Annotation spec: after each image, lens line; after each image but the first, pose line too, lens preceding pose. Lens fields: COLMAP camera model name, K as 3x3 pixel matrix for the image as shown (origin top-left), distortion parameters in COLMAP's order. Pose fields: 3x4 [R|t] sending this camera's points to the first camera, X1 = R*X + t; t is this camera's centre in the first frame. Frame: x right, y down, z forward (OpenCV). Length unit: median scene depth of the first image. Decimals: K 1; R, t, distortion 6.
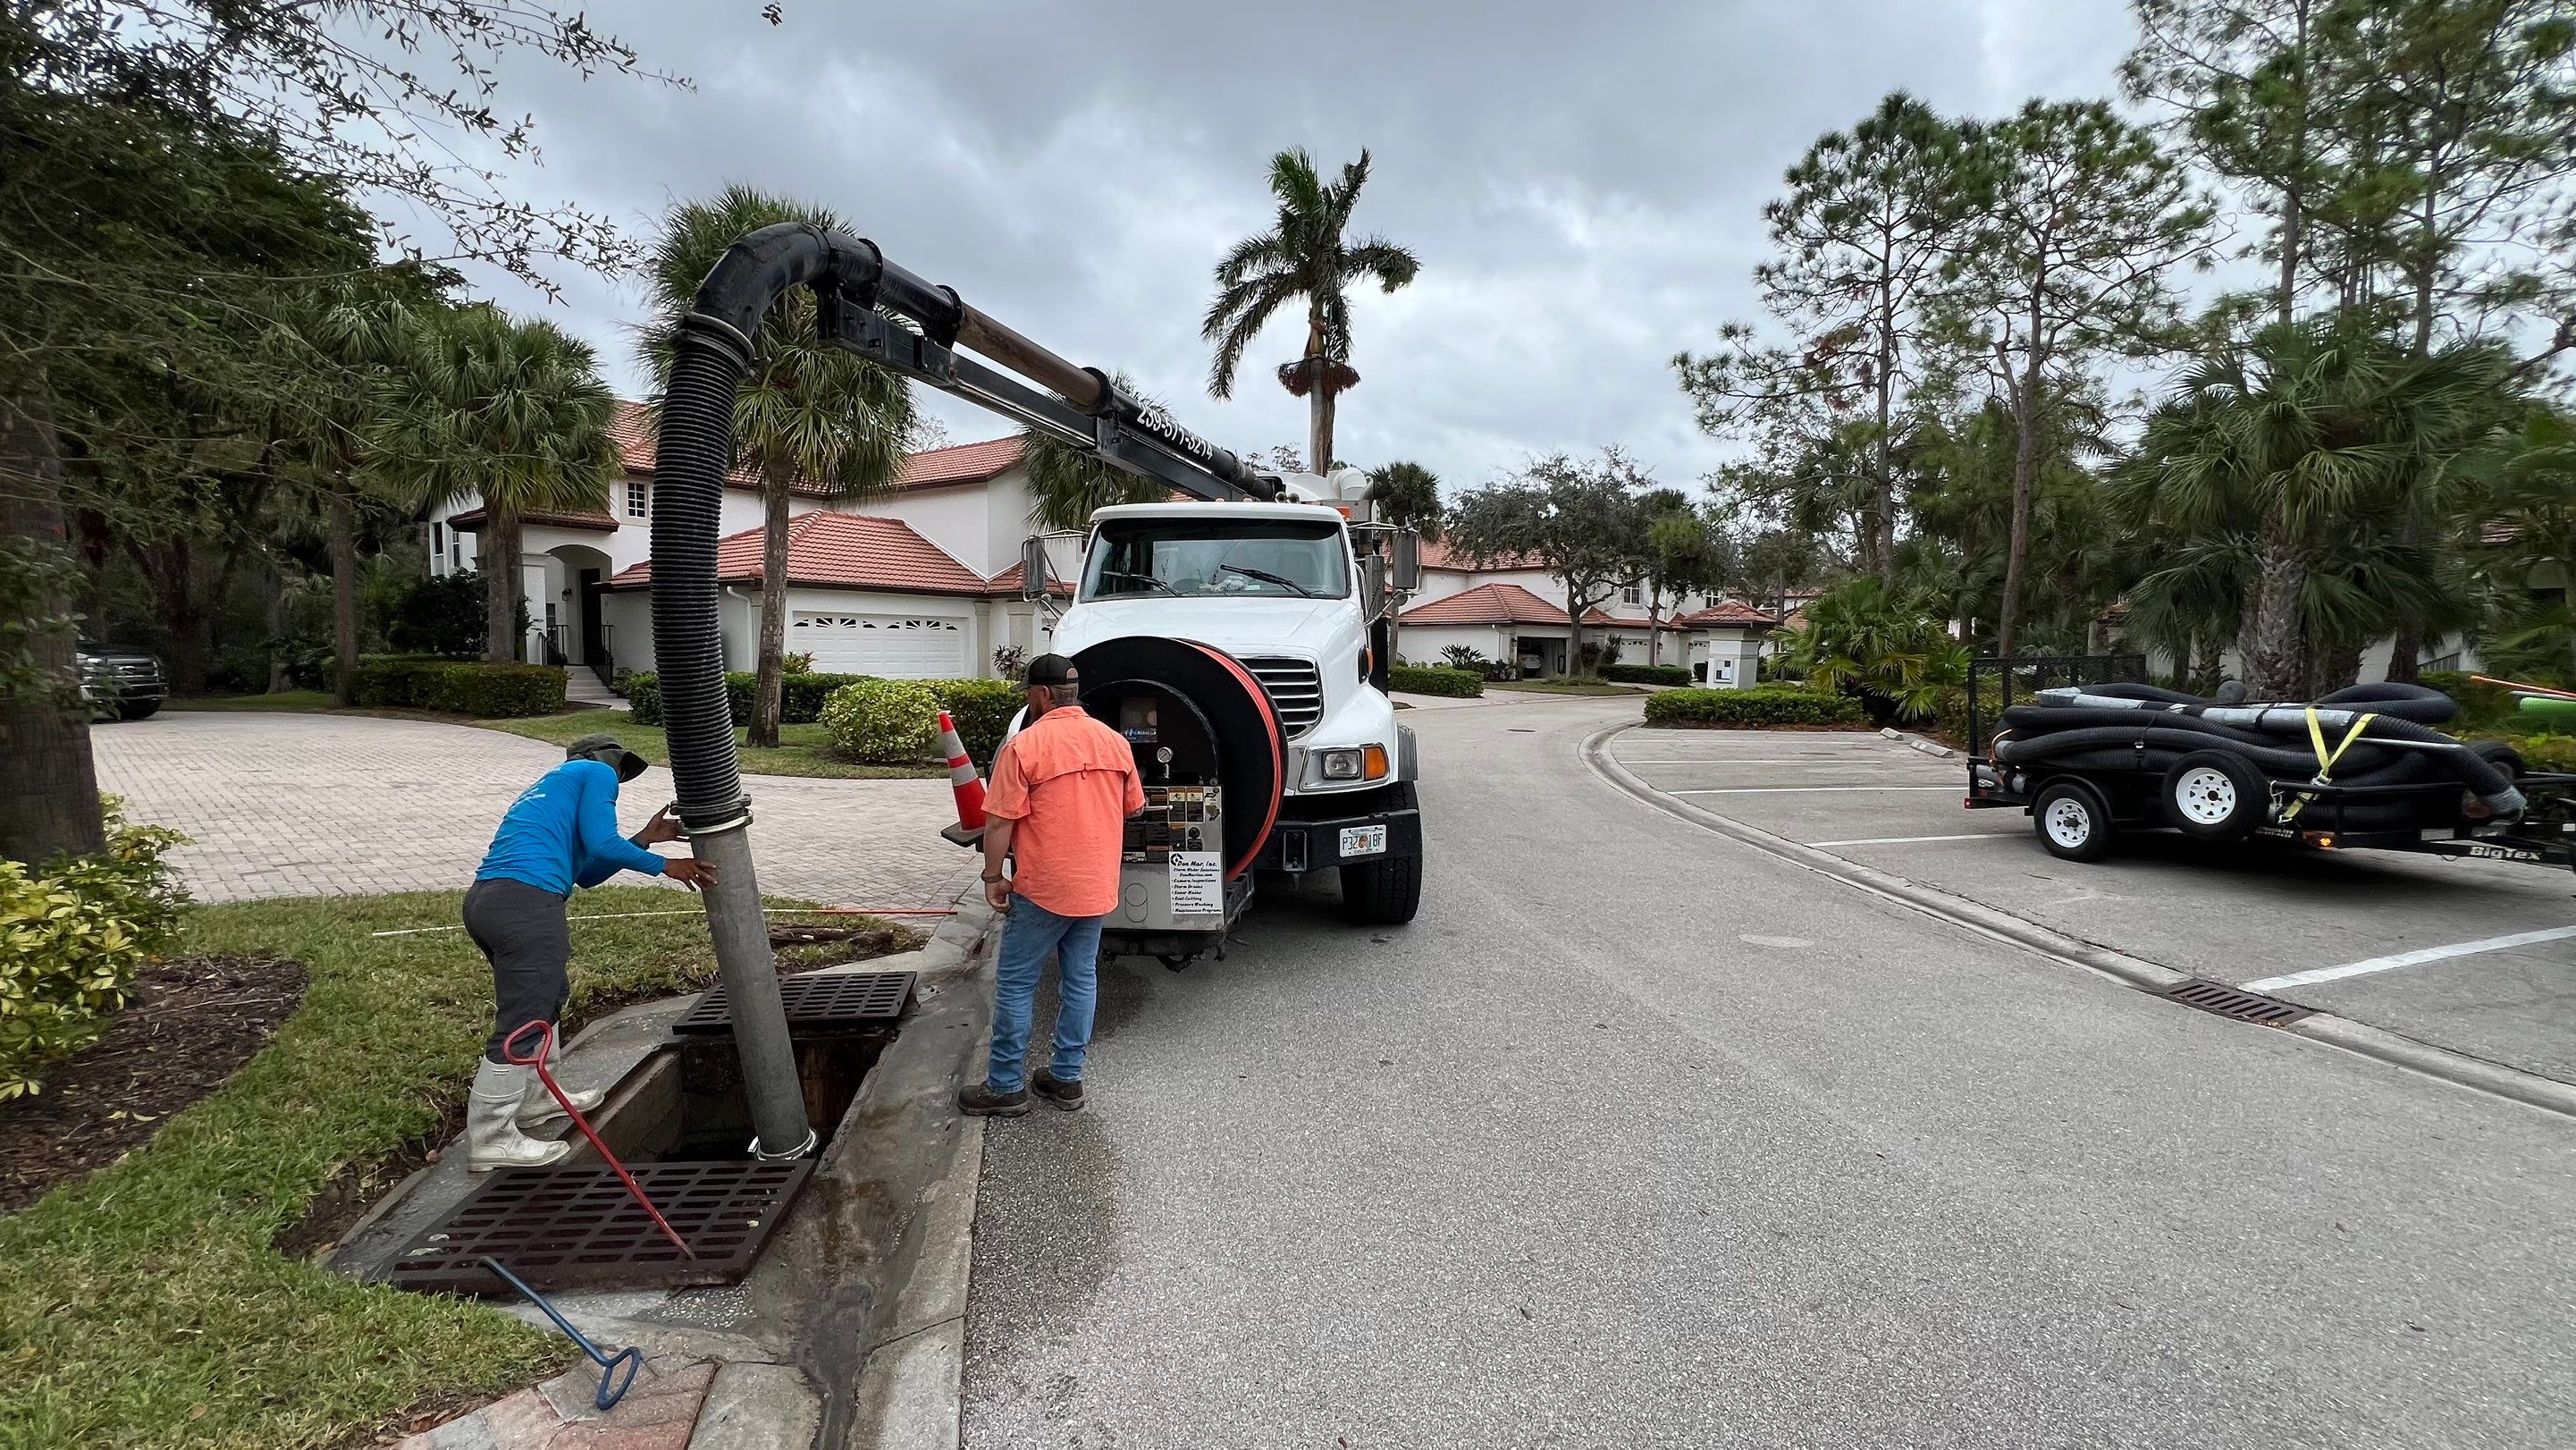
lens RADIAL K [[1044.9, 0, 1275.0], [0, 1044.9, 733.9], [0, 0, 1]] dist [-0.010458, -0.000063]
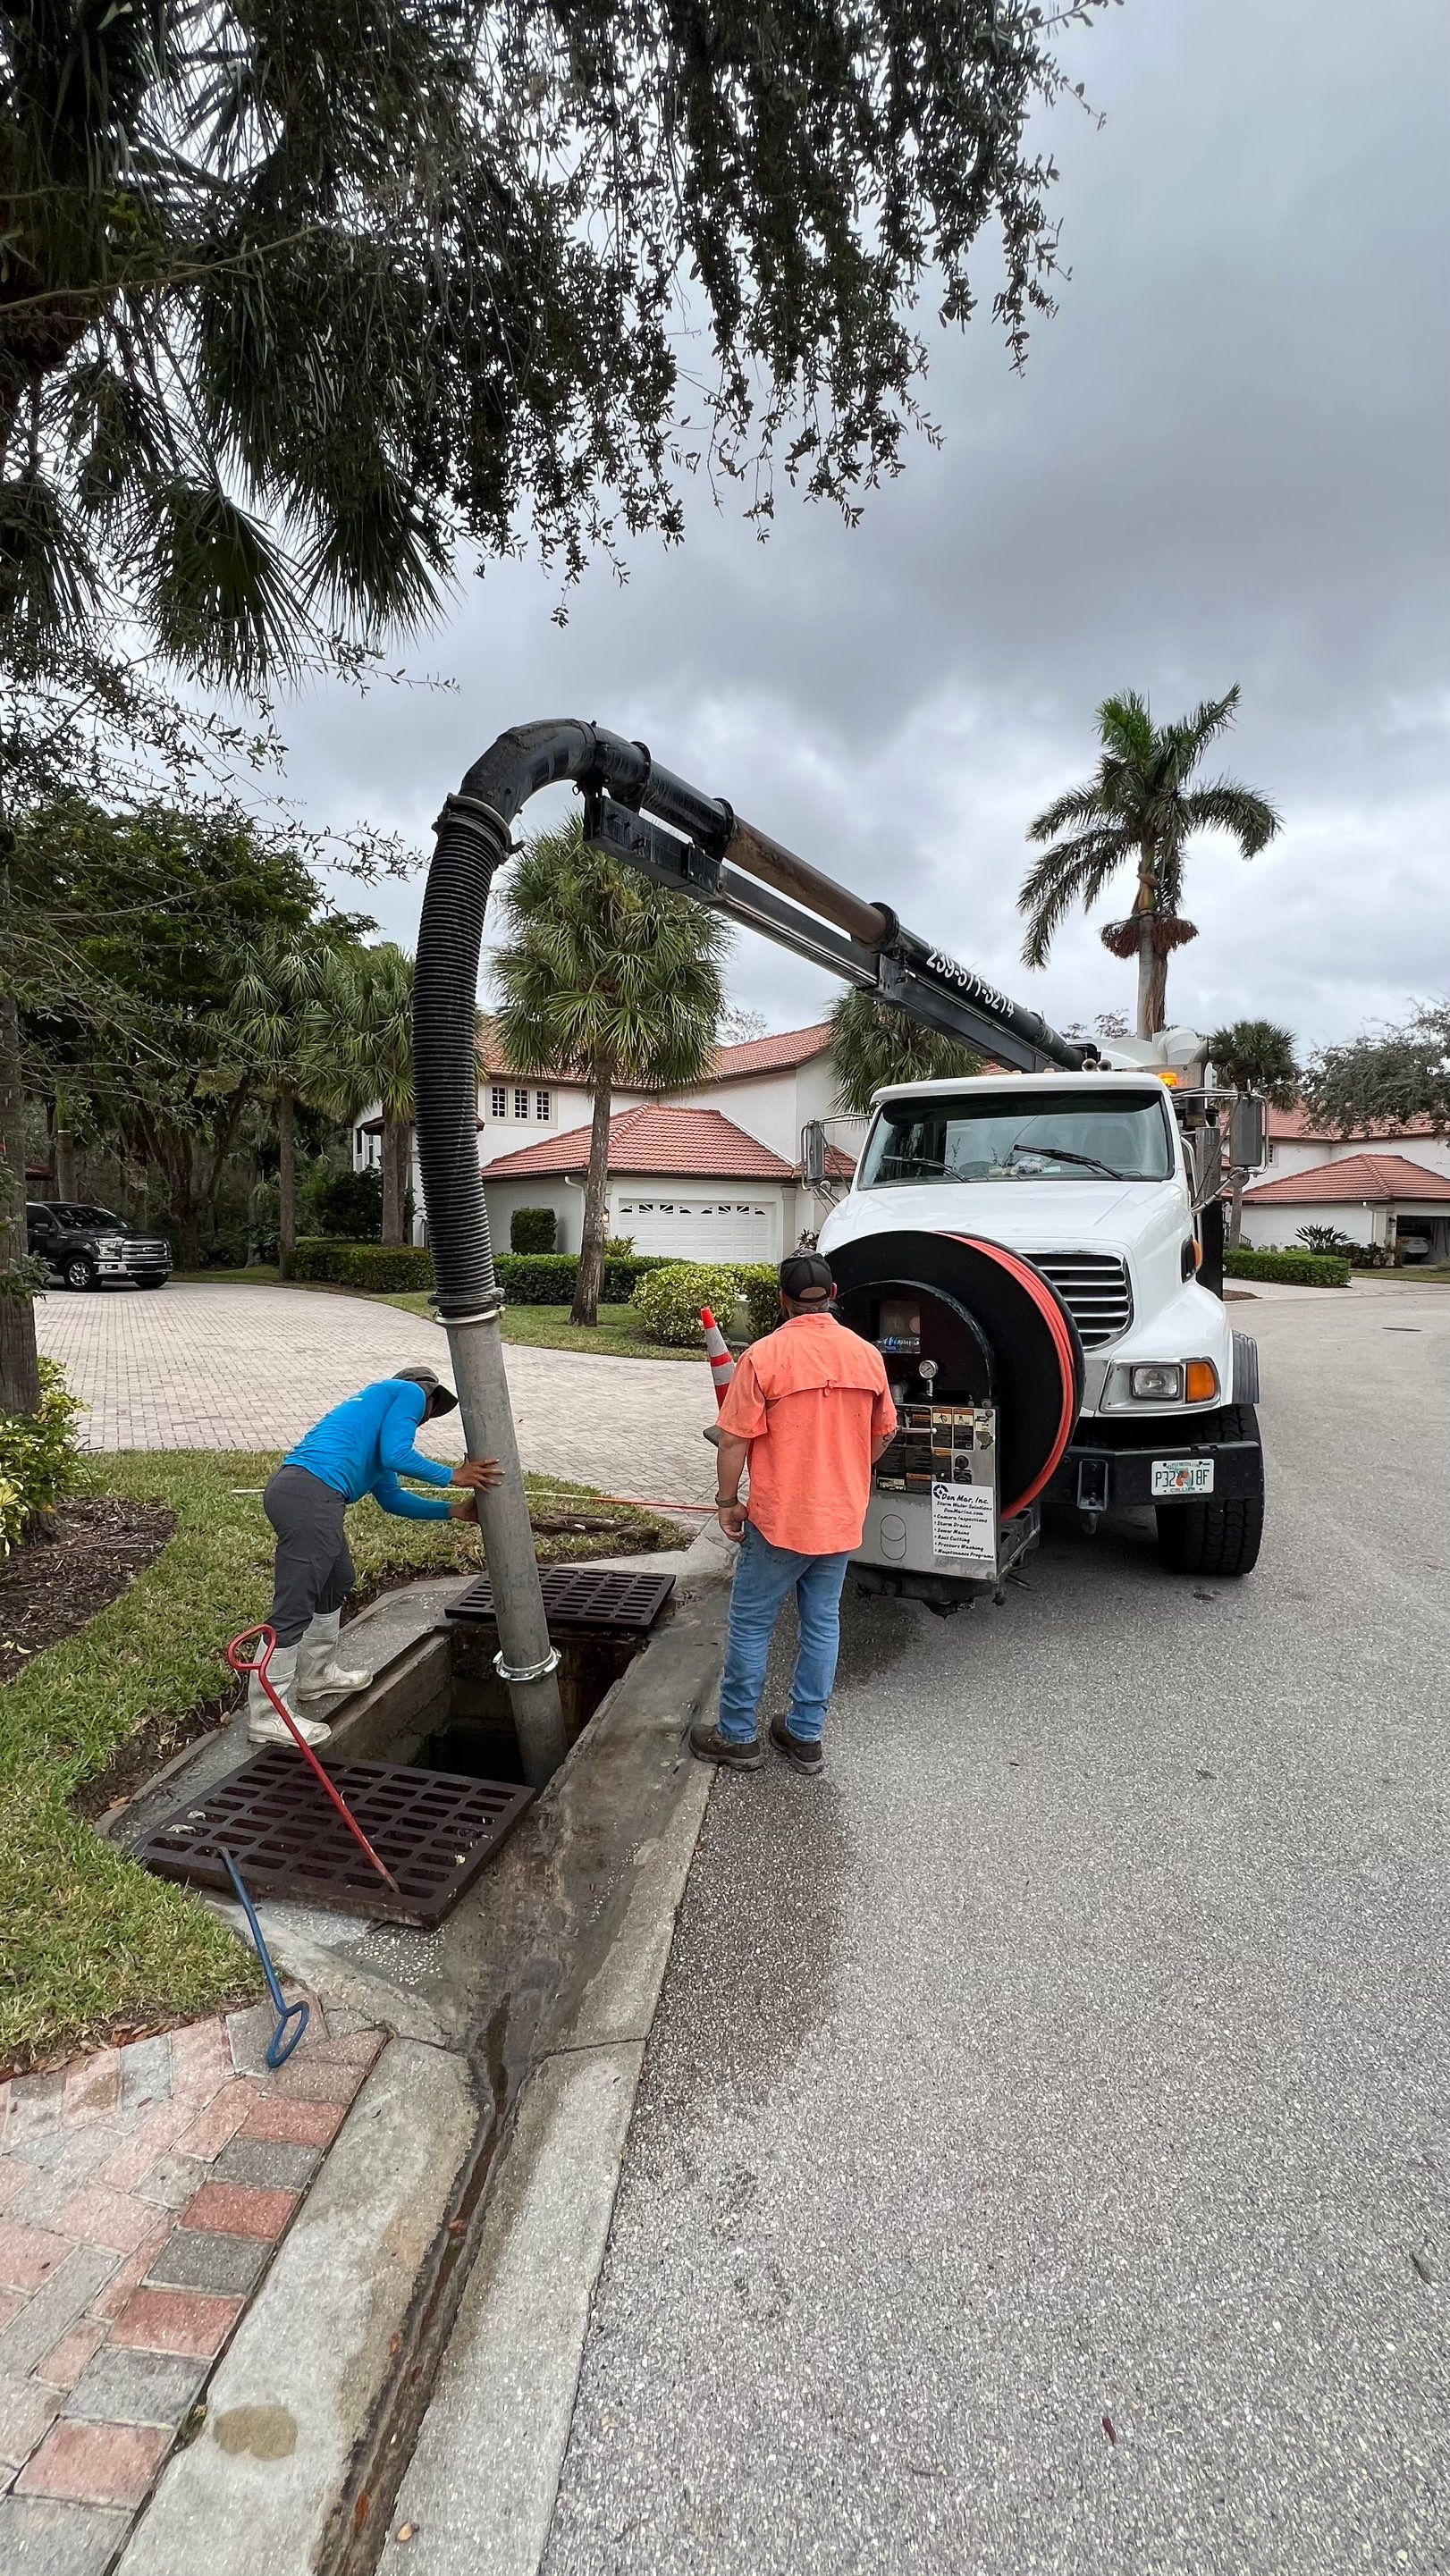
lens RADIAL K [[1027.8, 0, 725.0], [0, 1027.8, 1288.0], [0, 0, 1]] dist [-0.008197, 0.003024]
pose [[0.939247, 0.016103, -0.342865, 0.020917], [-0.024102, 0.999527, -0.019083, -0.021364], [0.342395, 0.026187, 0.939191, 0.120448]]
